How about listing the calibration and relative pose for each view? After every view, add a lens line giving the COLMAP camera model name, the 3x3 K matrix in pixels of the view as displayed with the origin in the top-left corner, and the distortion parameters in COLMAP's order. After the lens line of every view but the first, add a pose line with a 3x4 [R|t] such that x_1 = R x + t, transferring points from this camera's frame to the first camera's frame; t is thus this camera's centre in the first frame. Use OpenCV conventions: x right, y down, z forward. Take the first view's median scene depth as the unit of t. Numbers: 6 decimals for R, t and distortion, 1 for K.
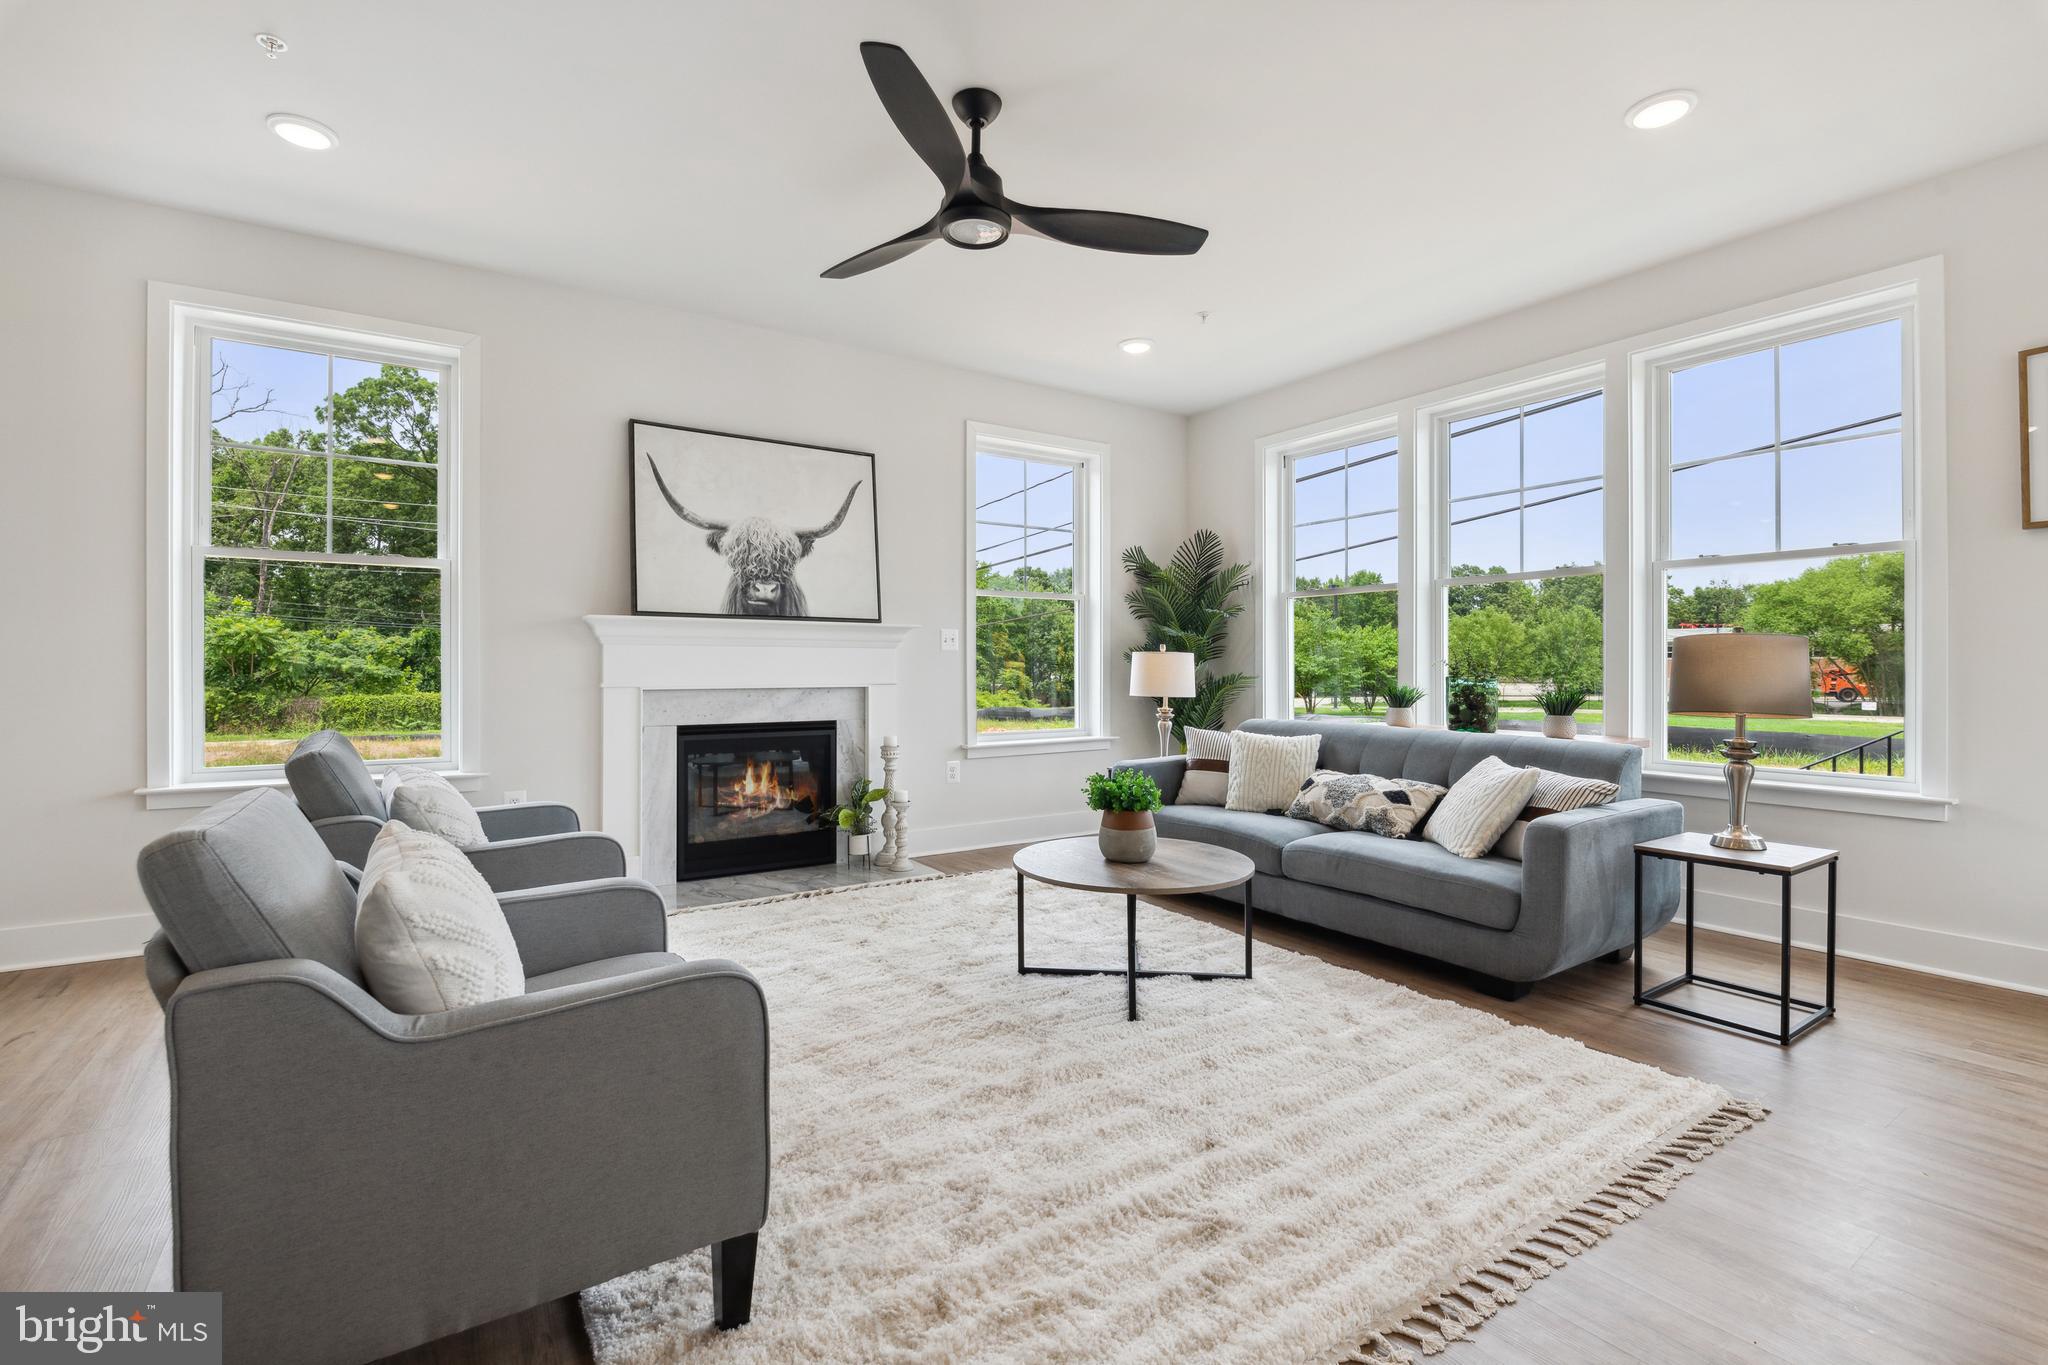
lens RADIAL K [[897.6, 0, 1016.7], [0, 897.6, 691.9], [0, 0, 1]] dist [-0.008640, -0.000663]
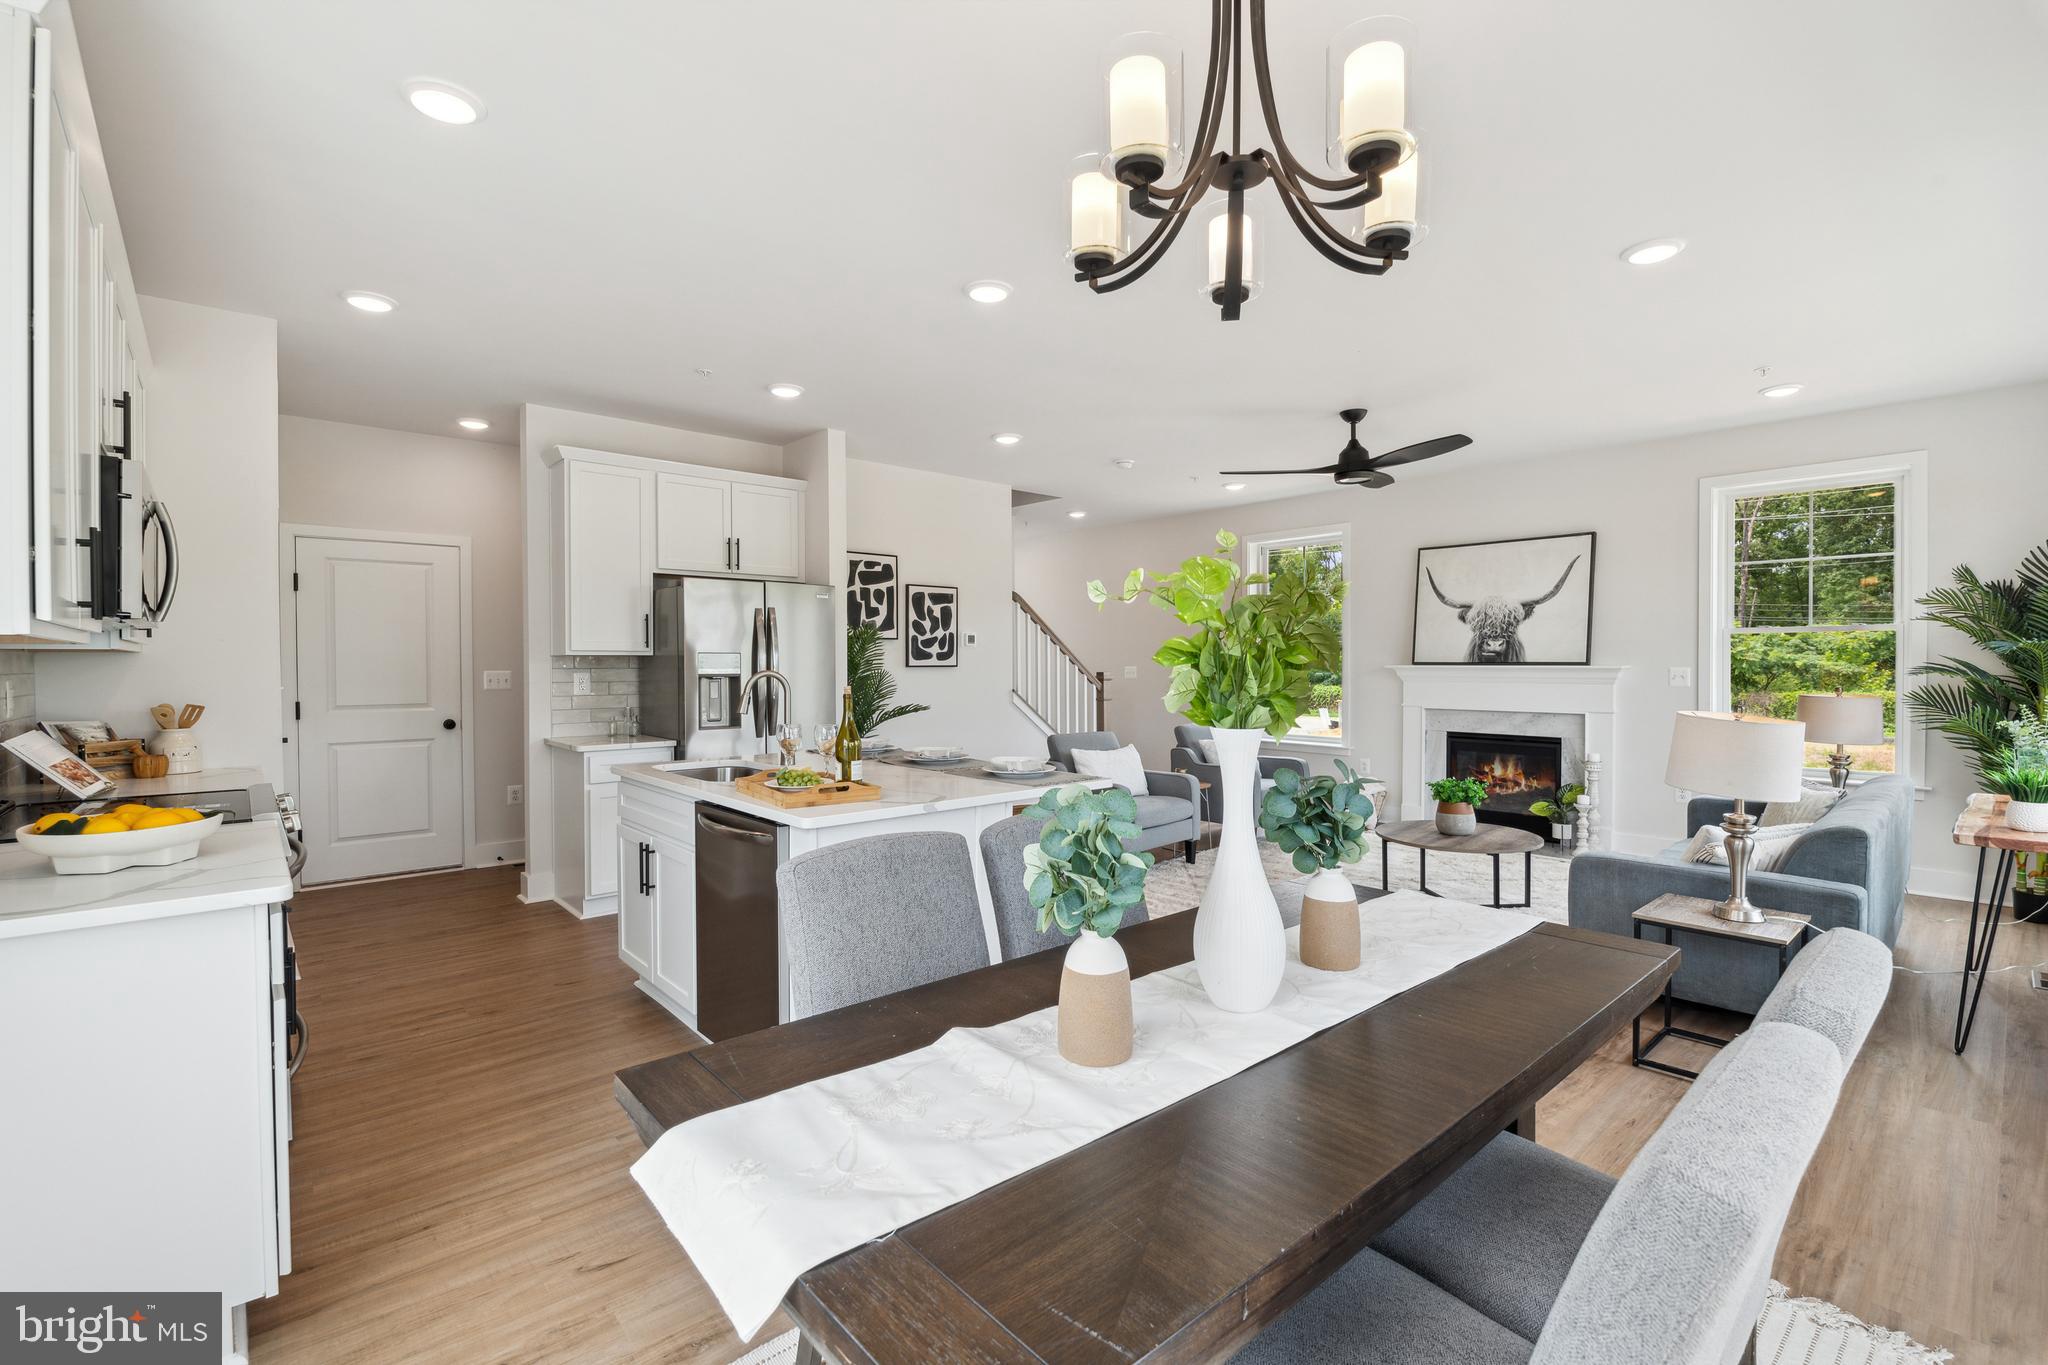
lens RADIAL K [[897.6, 0, 1017.2], [0, 897.6, 678.9], [0, 0, 1]] dist [-0.008640, -0.000663]
pose [[0.139337, 0.016601, -0.990106, 1.065341], [-0.020766, 0.999689, 0.013840, -0.060981], [0.990027, 0.018633, 0.139639, 0.012299]]
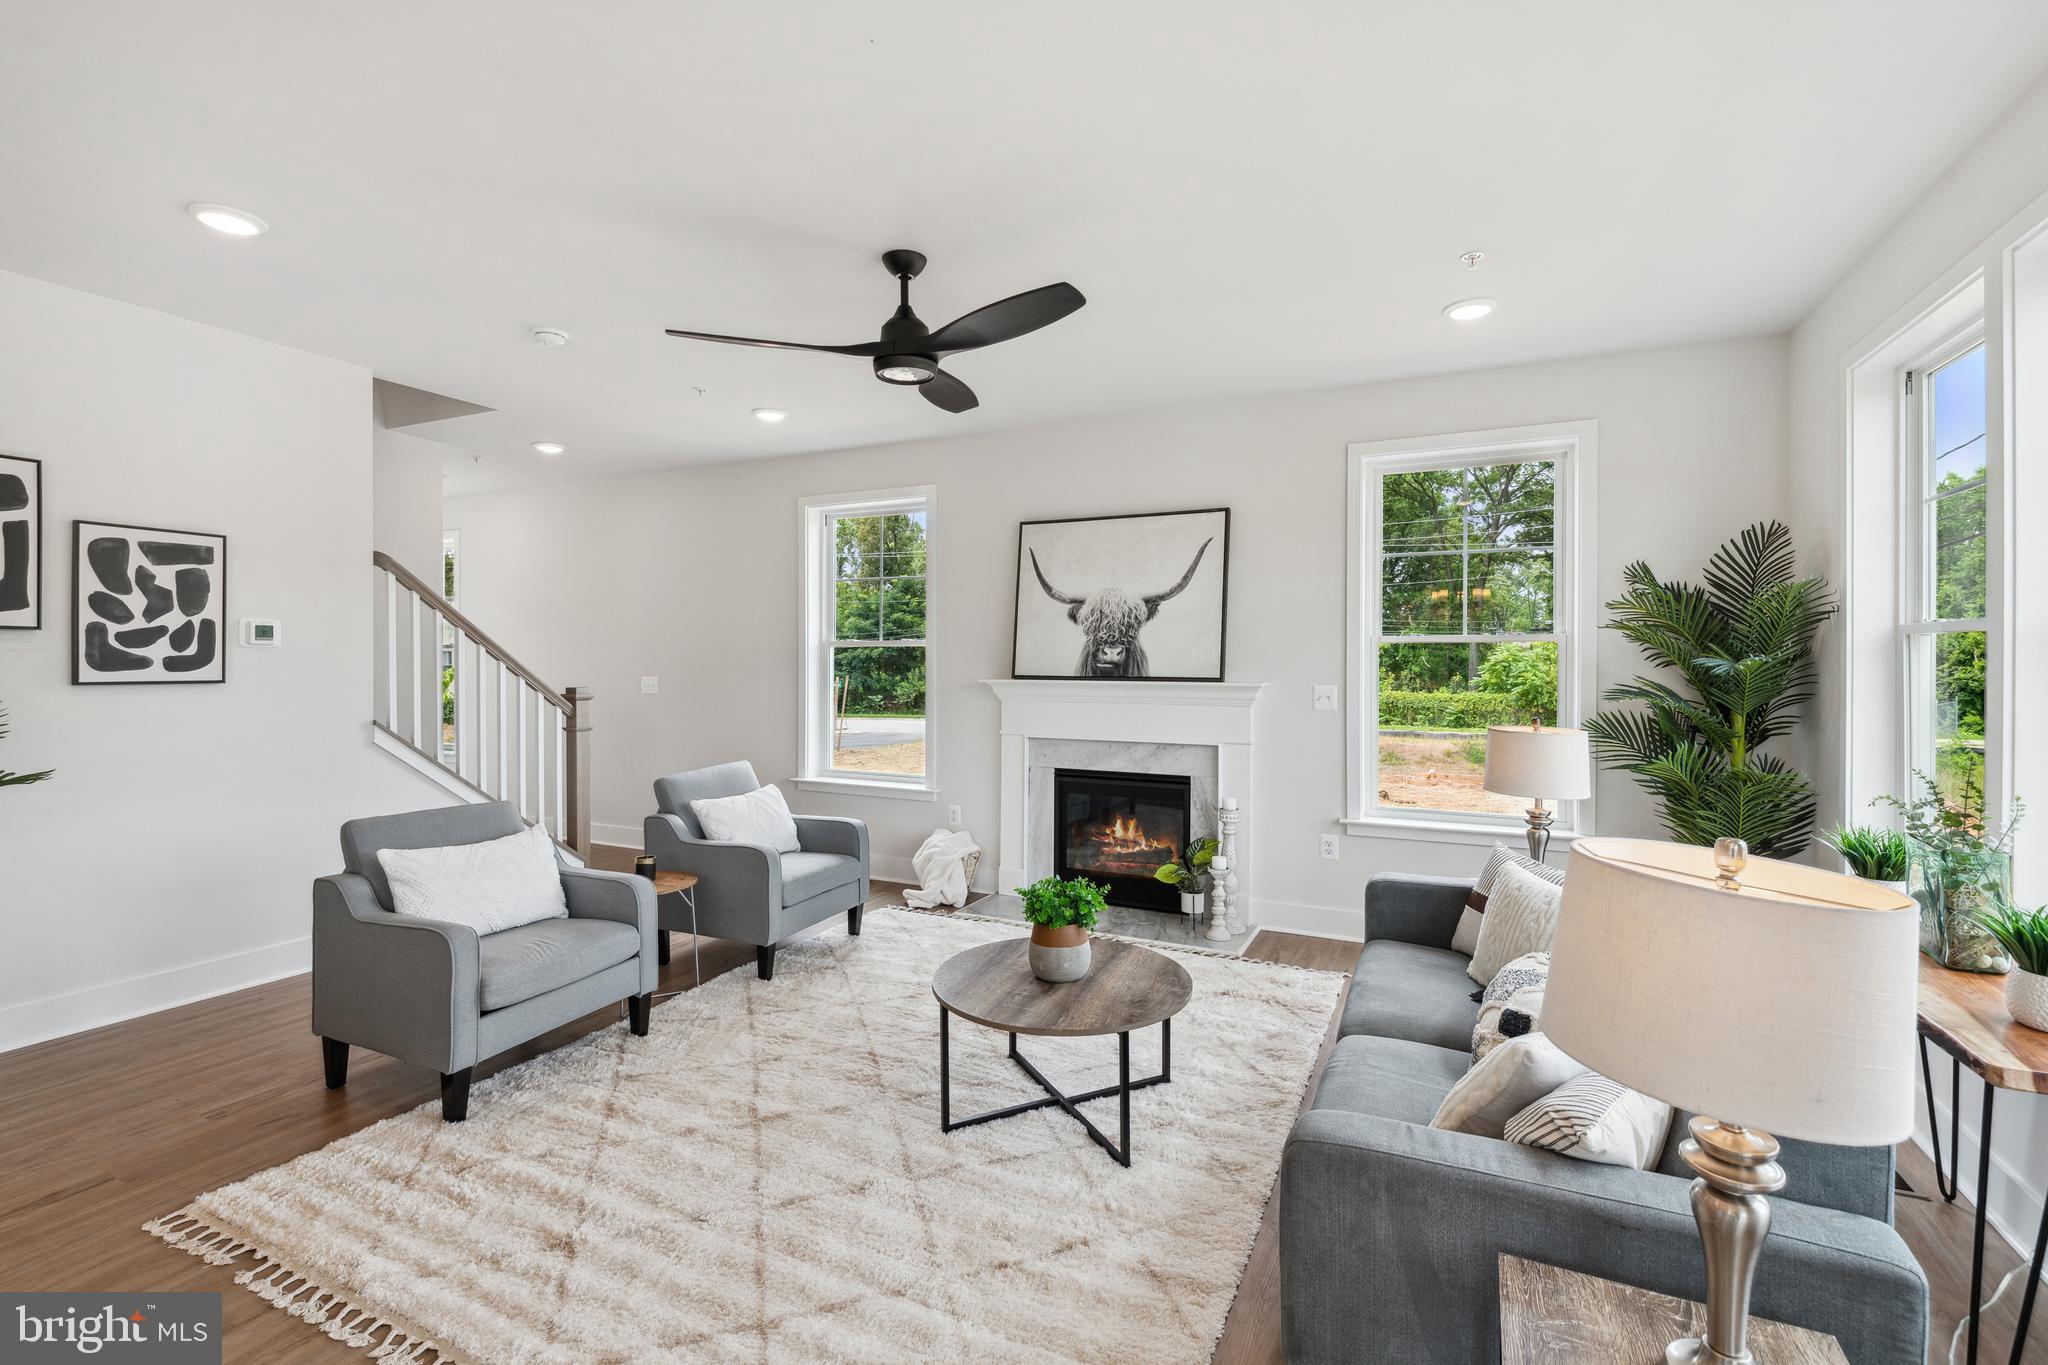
lens RADIAL K [[897.6, 0, 1022.7], [0, 897.6, 672.4], [0, 0, 1]] dist [-0.008640, -0.000663]
pose [[0.514974, 0.008819, -0.857160, 0.607890], [-0.023702, 0.999711, -0.003955, -0.082387], [0.856878, 0.022353, 0.515034, 0.330829]]
